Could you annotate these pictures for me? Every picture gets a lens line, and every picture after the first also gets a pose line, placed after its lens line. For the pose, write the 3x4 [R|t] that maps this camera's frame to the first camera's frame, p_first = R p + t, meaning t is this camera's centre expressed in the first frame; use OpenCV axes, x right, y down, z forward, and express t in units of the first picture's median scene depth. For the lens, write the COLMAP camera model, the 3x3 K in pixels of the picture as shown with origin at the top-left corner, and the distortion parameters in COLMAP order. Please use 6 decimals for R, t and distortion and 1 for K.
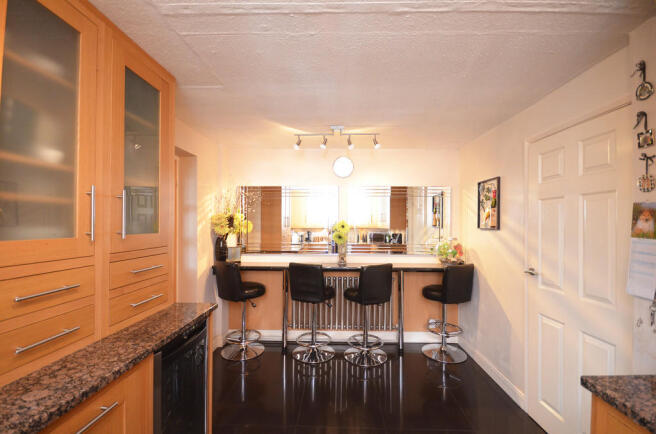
lens RADIAL K [[289.4, 0, 330.8], [0, 289.4, 222.6], [0, 0, 1]] dist [-0.000706, -0.003464]
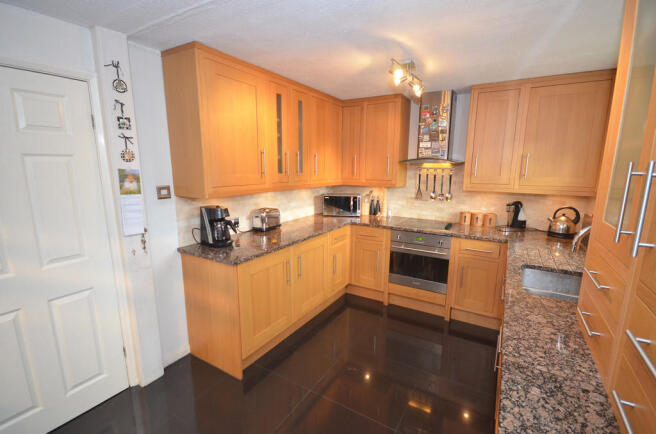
lens RADIAL K [[289.5, 0, 334.2], [0, 289.5, 218.6], [0, 0, 1]] dist [-0.000532, 0.000491]
pose [[-0.878715, -0.097814, 0.467217, -0.506971], [-0.017799, 0.984813, 0.172702, -0.096331], [-0.477014, 0.143440, -0.867112, 1.796554]]
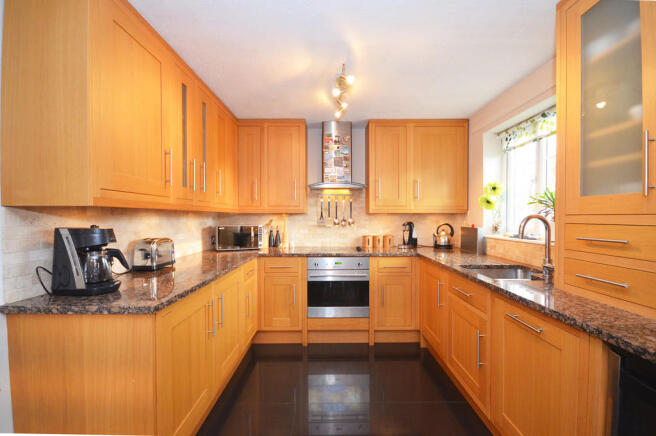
lens RADIAL K [[289.4, 0, 331.6], [0, 289.4, 220.8], [0, 0, 1]] dist [-0.000706, -0.003464]
pose [[-0.999363, -0.001929, -0.035624, 0.123793], [-0.002136, 0.999981, 0.005772, 0.124742], [0.035613, 0.005844, -0.999349, 1.691865]]
